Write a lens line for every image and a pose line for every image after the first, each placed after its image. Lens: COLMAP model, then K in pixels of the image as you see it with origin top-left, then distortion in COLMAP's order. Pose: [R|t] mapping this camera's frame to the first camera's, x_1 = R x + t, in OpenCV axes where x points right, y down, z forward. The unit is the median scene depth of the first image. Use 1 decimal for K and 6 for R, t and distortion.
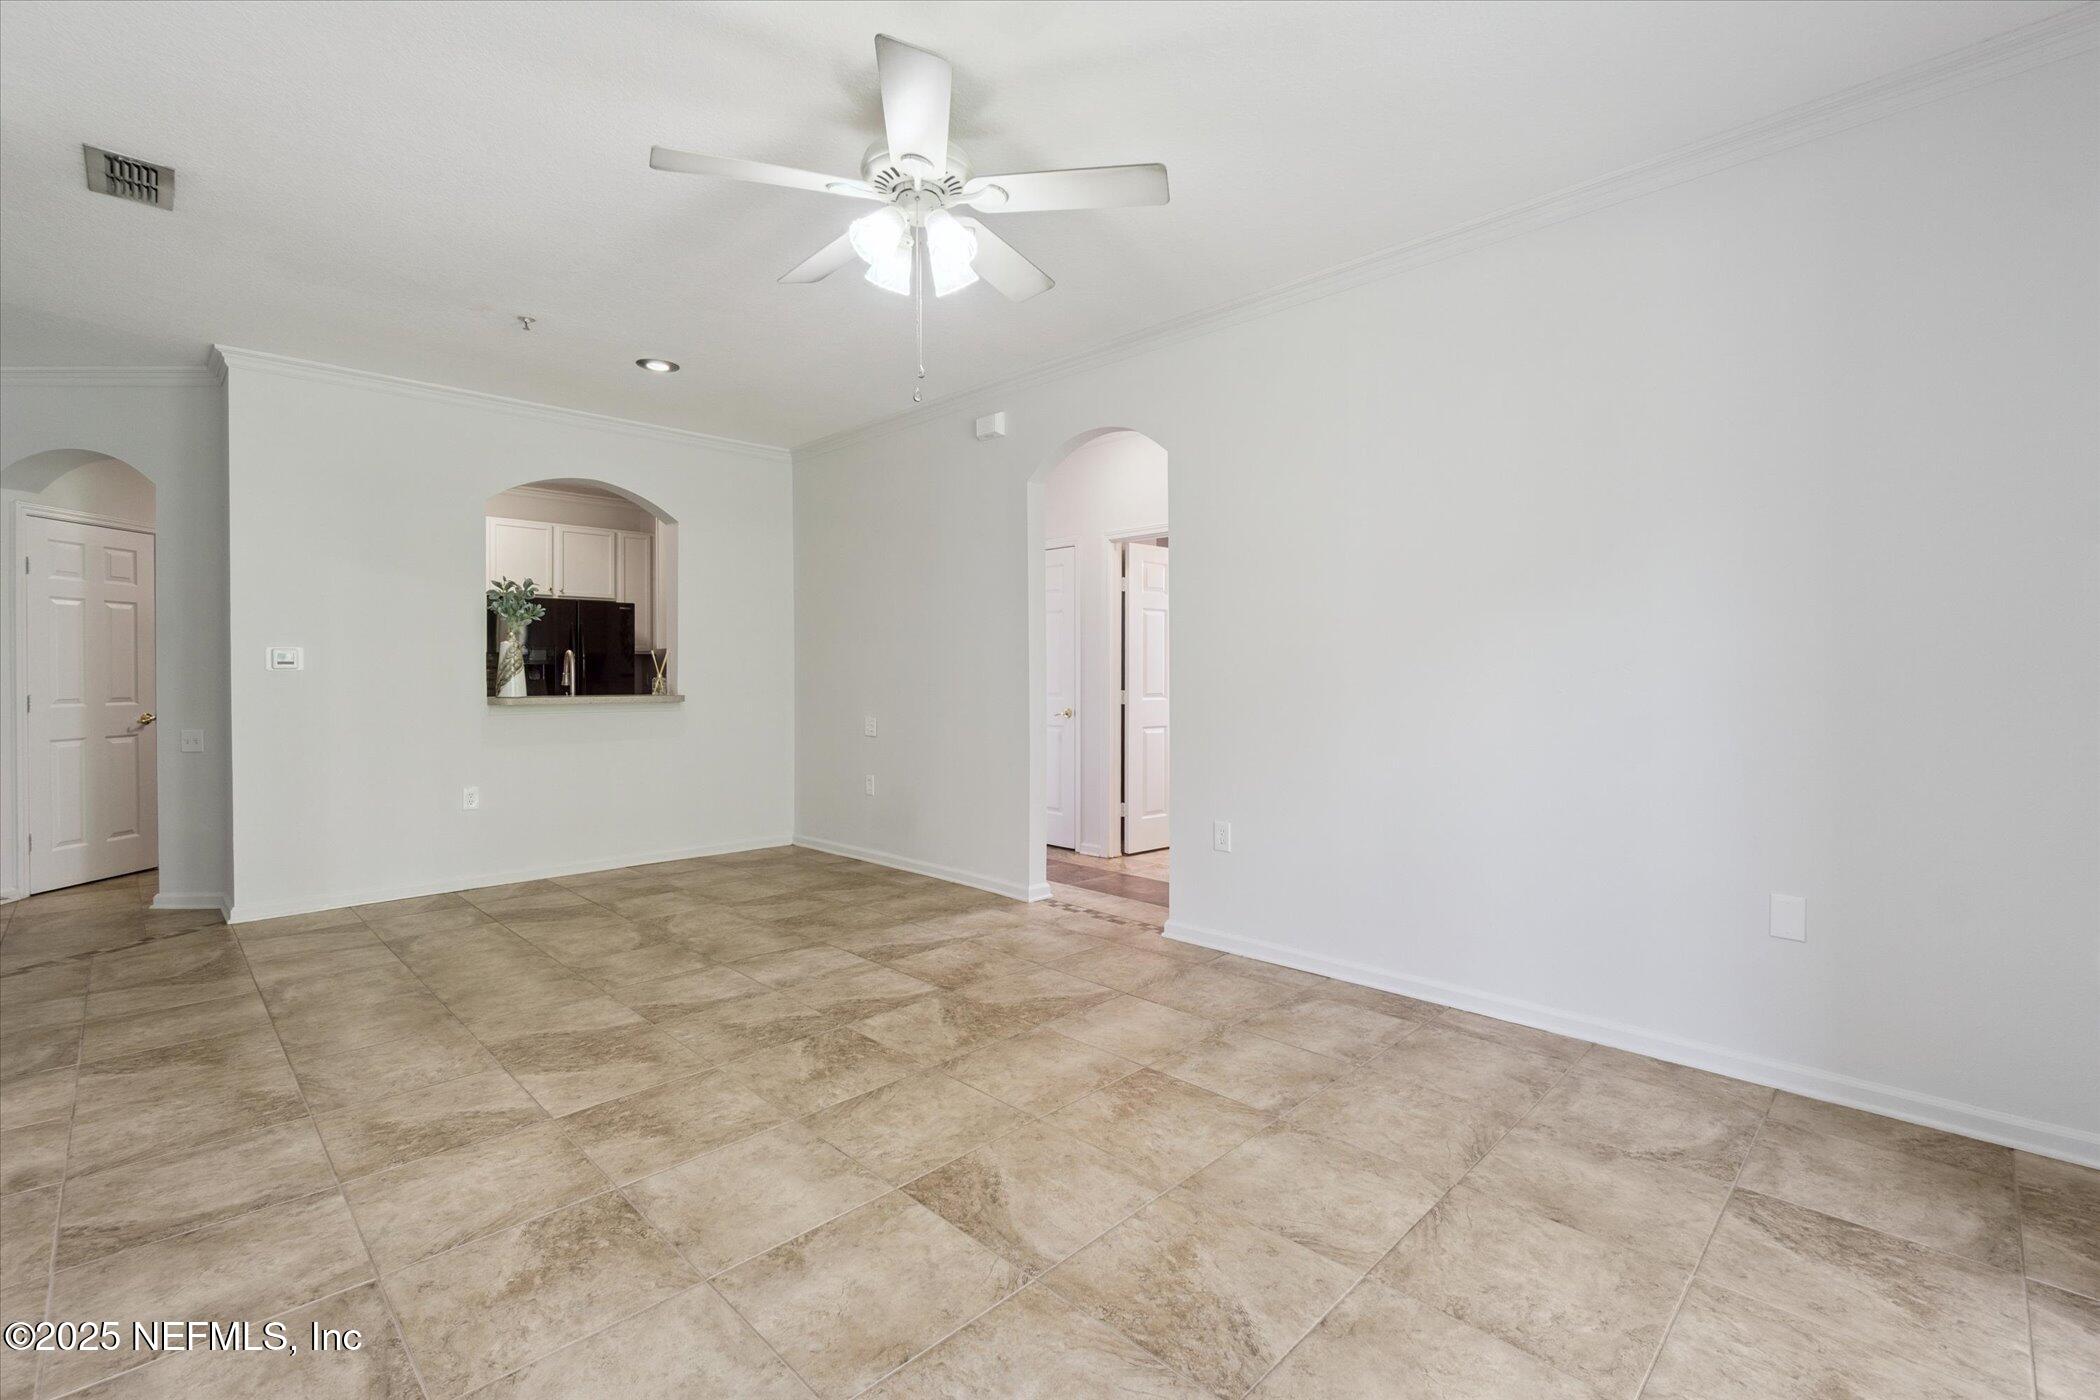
lens RADIAL K [[937.5, 0, 1060.8], [0, 937.5, 685.1], [0, 0, 1]] dist [-0.002817, 0.000263]
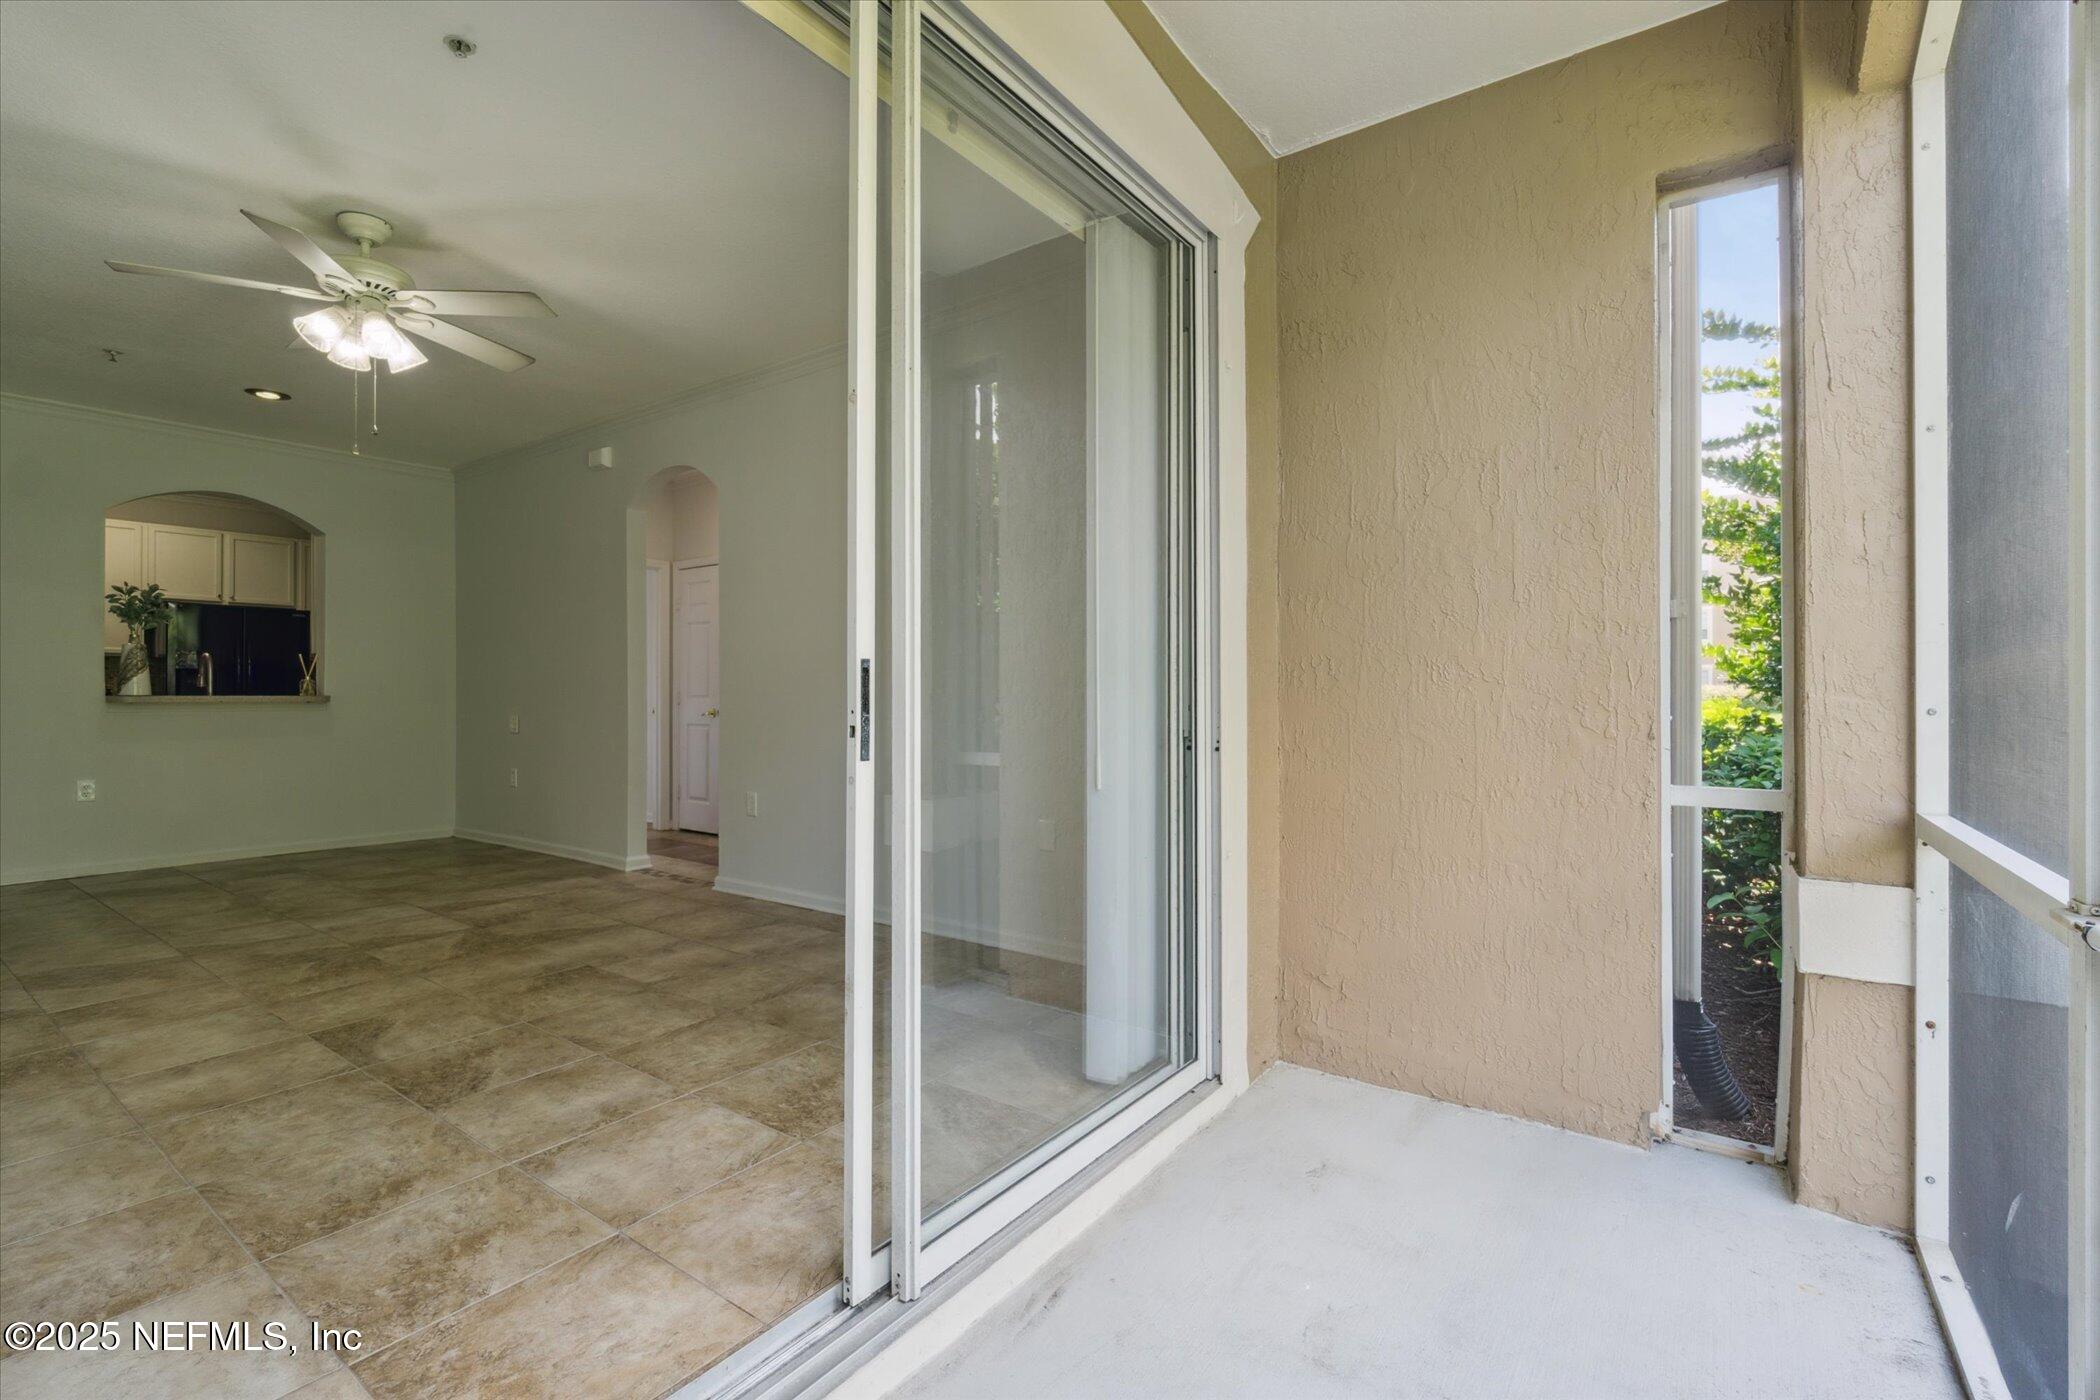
lens RADIAL K [[937.5, 0, 1038.5], [0, 937.5, 698.3], [0, 0, 1]] dist [-0.002817, 0.000263]
pose [[0.988537, 0.000545, 0.150975, 0.306381], [0.000352, 0.999982, -0.005911, 0.025819], [-0.150975, 0.005896, 0.988520, -0.231279]]
